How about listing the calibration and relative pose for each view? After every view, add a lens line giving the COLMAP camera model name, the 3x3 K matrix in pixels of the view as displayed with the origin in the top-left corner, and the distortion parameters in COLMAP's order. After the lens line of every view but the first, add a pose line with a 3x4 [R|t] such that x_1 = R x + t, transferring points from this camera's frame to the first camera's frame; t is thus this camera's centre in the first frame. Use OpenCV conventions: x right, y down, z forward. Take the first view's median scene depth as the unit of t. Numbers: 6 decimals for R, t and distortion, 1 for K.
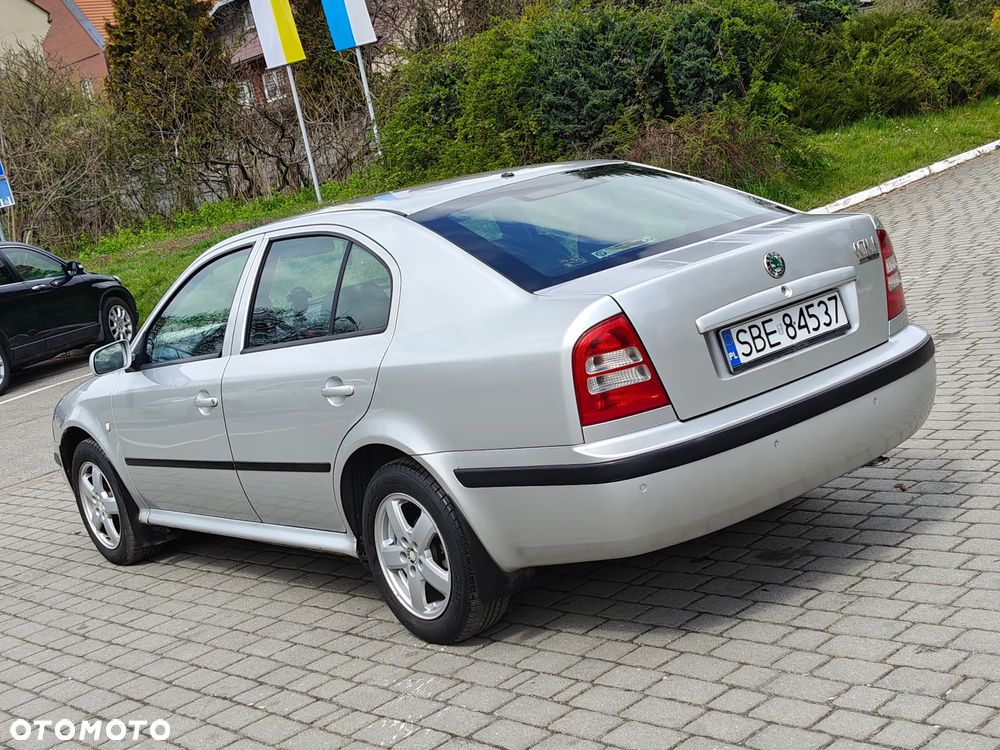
lens RADIAL K [[1453.9, 0, 495.7], [0, 1453.9, 379.8], [0, 0, 1]] dist [0.181573, 0.000000]
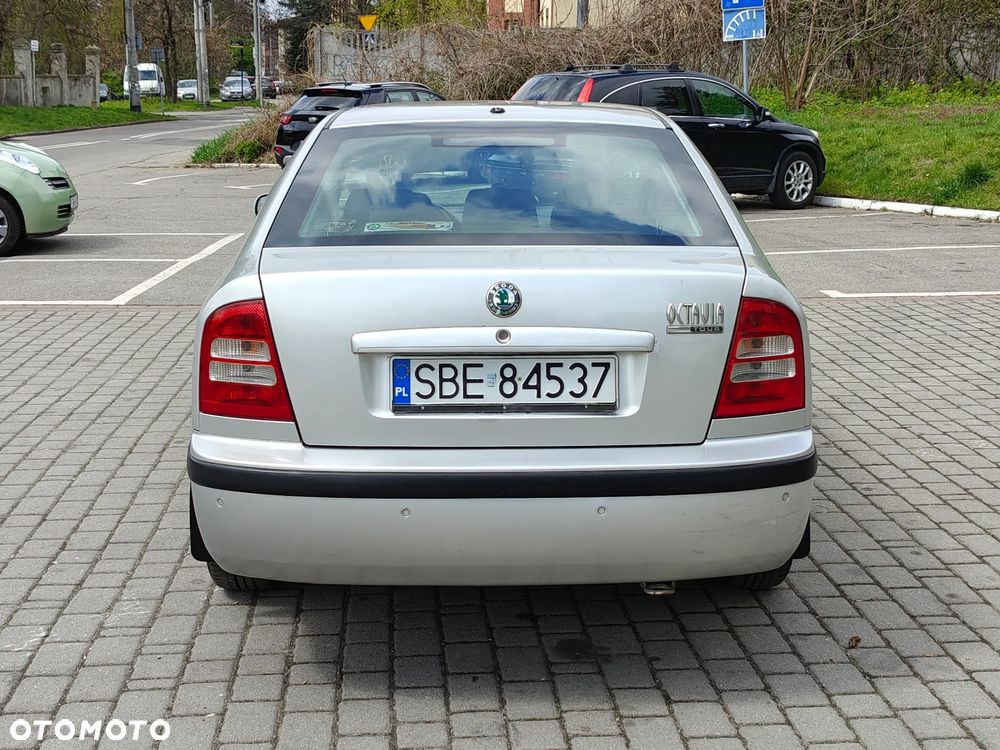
lens RADIAL K [[1453.9, 0, 478.2], [0, 1453.9, 377.6], [0, 0, 1]] dist [0.181573, 0.000000]
pose [[0.785011, 0.318096, -0.531575, 0.601063], [-0.258312, 0.948020, 0.185831, -0.178565], [0.563056, -0.008567, 0.826374, 0.346842]]
